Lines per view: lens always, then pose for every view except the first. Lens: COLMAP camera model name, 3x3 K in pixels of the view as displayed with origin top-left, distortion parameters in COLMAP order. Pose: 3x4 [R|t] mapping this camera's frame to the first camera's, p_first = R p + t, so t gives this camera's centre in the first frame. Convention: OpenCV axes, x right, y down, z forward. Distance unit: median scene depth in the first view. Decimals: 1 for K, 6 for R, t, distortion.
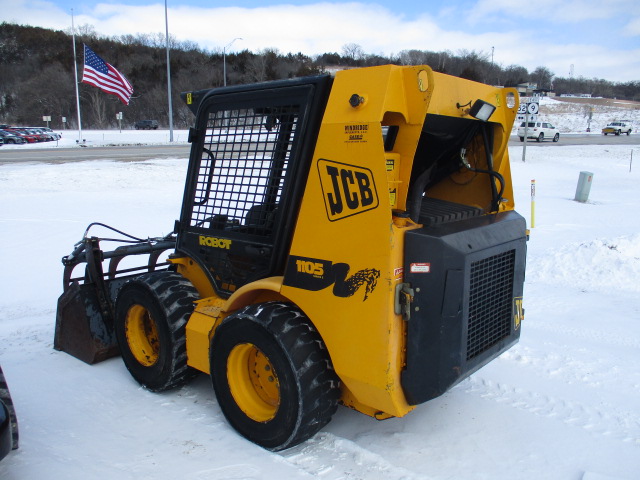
lens RADIAL K [[540.2, 0, 318.3], [0, 540.2, 239.5], [0, 0, 1]] dist [-0.044123, 0.008408]
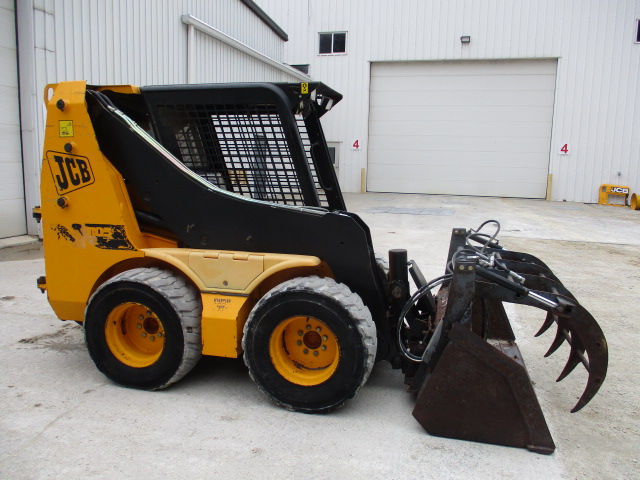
lens RADIAL K [[540.2, 0, 321.1], [0, 540.2, 238.9], [0, 0, 1]] dist [-0.044123, 0.008408]
pose [[0.885087, -0.077526, 0.458923, -0.022654], [0.073520, 0.996938, 0.026622, 0.090354], [-0.459582, 0.010178, 0.888077, -0.529734]]
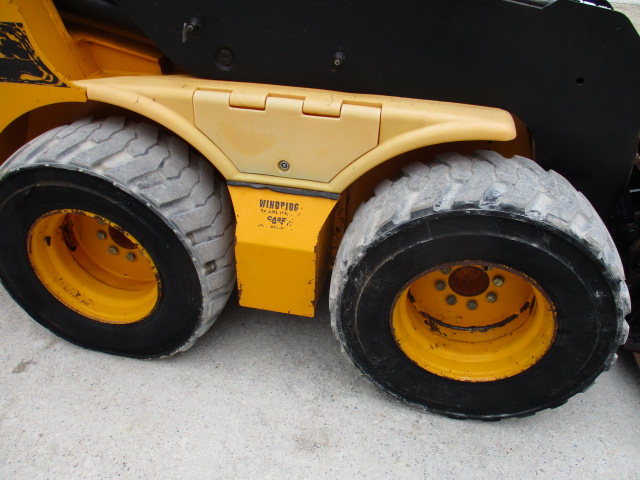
lens RADIAL K [[540.2, 0, 321.9], [0, 540.2, 240.1], [0, 0, 1]] dist [-0.044123, 0.008408]
pose [[0.864971, -0.279560, 0.416738, 0.135775], [0.064587, 0.885563, 0.460006, 0.024515], [-0.497648, -0.370976, 0.784043, 0.229947]]
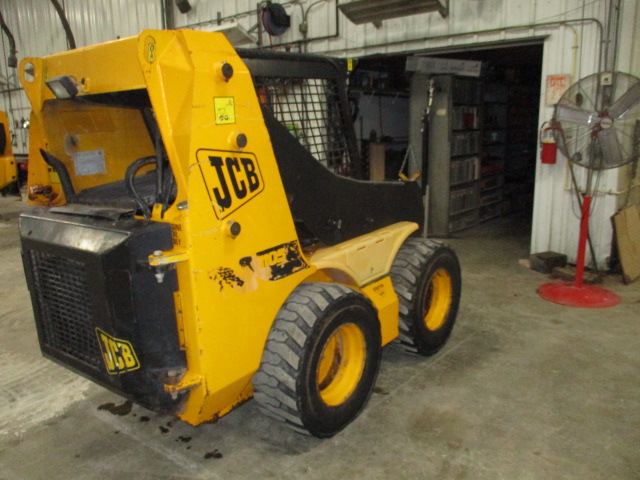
lens RADIAL K [[540.2, 0, 325.1], [0, 540.2, 235.7], [0, 0, 1]] dist [-0.044123, 0.008408]
pose [[-0.076555, -0.236727, 0.968555, -0.810357], [0.185966, 0.950970, 0.247128, -0.186717], [-0.979569, 0.199037, -0.028779, 0.848406]]
